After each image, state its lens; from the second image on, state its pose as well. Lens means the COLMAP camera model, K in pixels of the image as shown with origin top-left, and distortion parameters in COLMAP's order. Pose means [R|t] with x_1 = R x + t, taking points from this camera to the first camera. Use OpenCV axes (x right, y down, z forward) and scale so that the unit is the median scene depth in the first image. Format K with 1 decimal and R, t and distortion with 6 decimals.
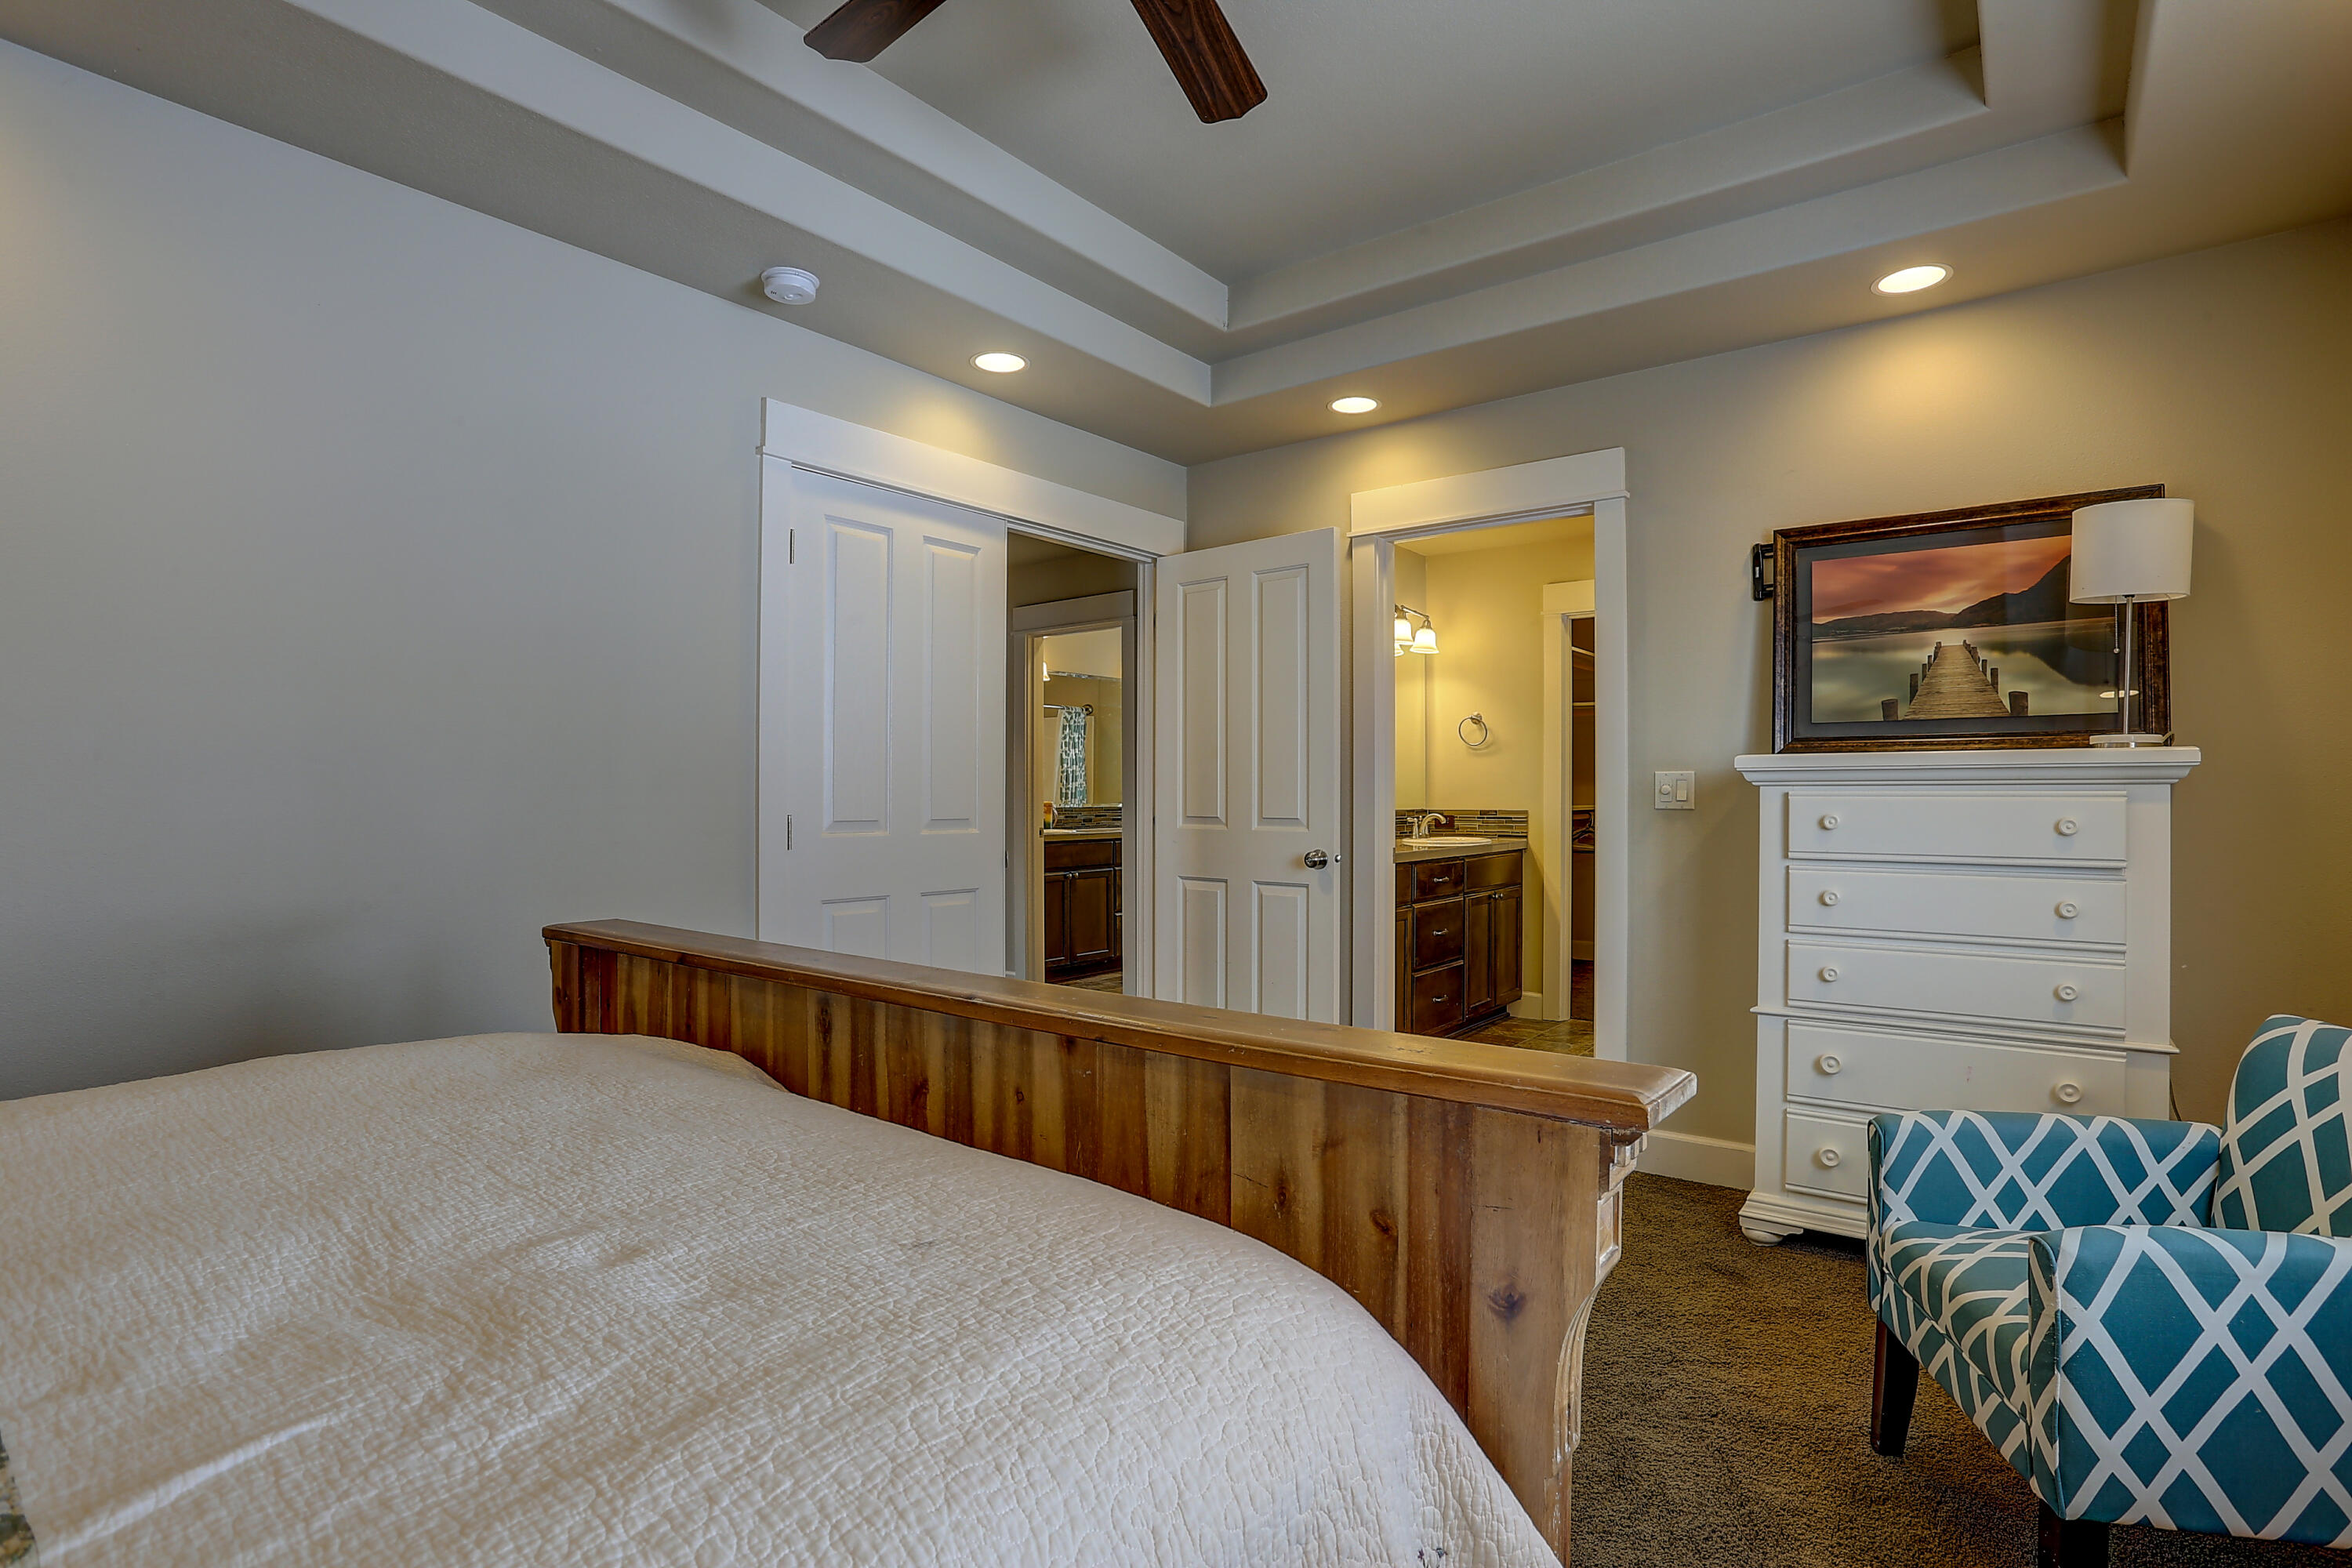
lens RADIAL K [[1156.7, 0, 1178.7], [0, 1156.7, 800.3], [0, 0, 1]] dist [-0.001598, -0.000172]
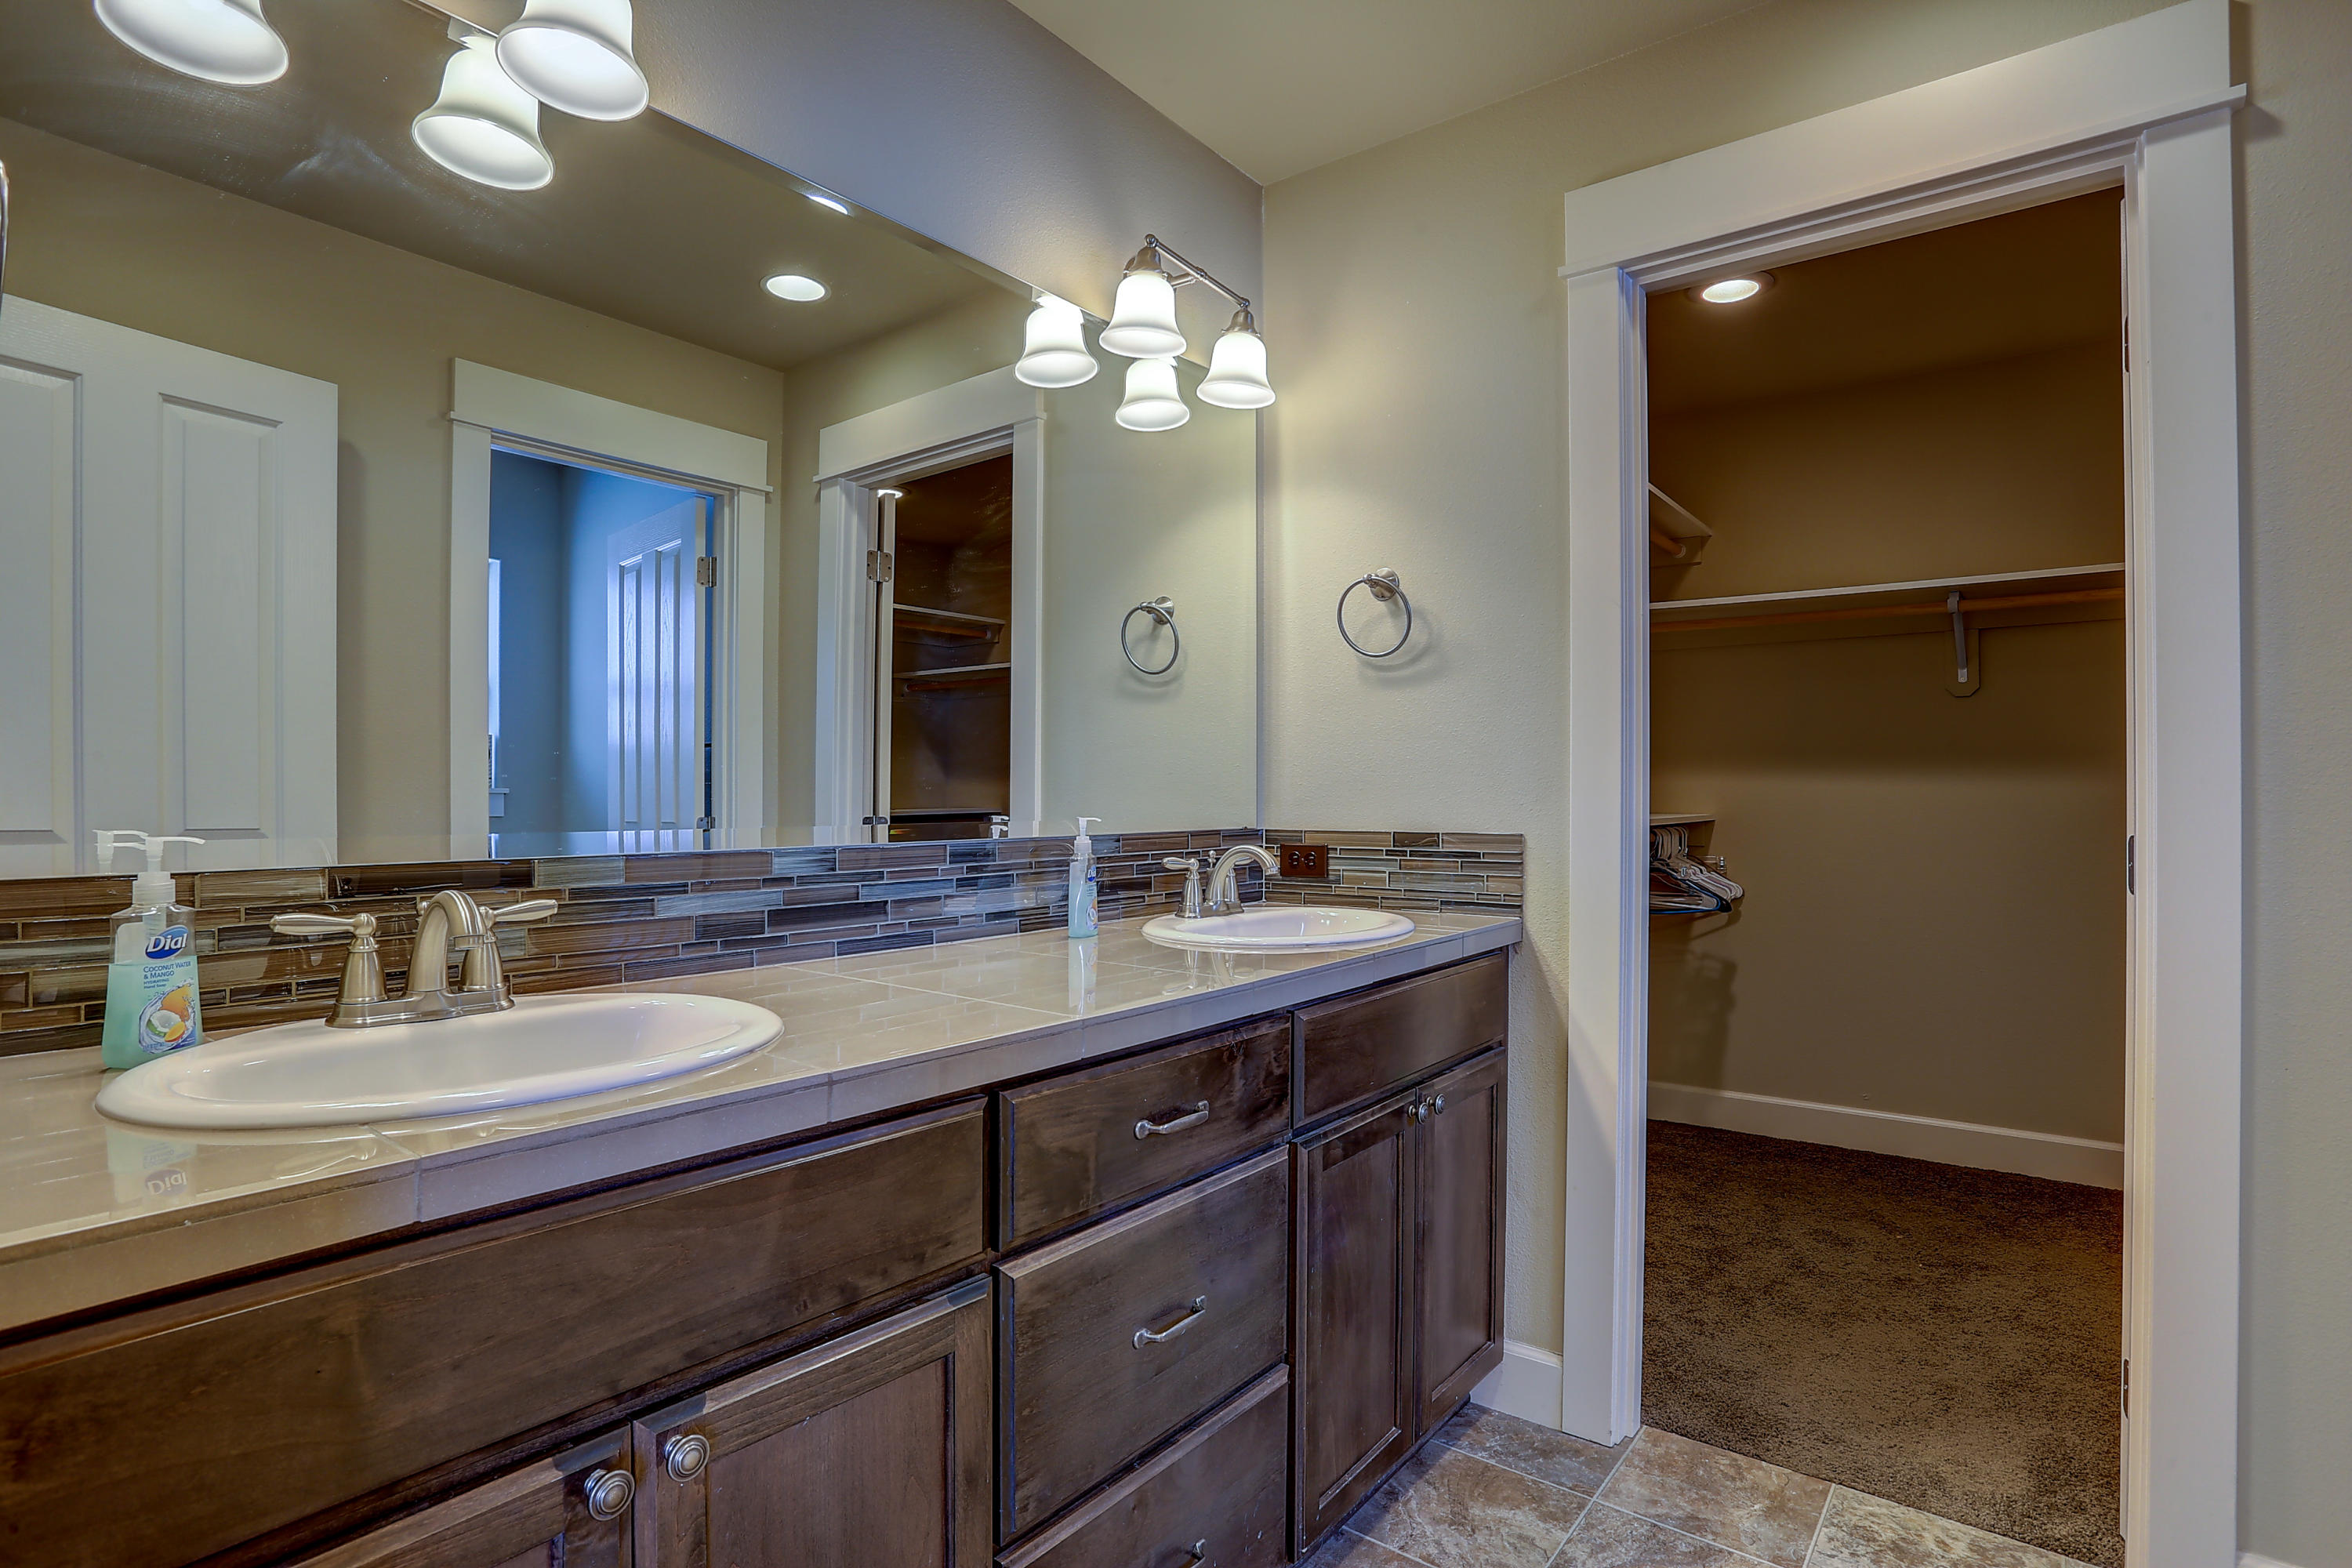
lens RADIAL K [[1214.9, 0, 1166.8], [0, 1214.9, 790.7], [0, 0, 1]] dist [-0.018166, 0.000149]
pose [[0.999980, 0.004847, -0.003984, 0.193496], [-0.004888, 0.999935, -0.010252, -0.000516], [0.003934, 0.010272, 0.999940, 0.625231]]
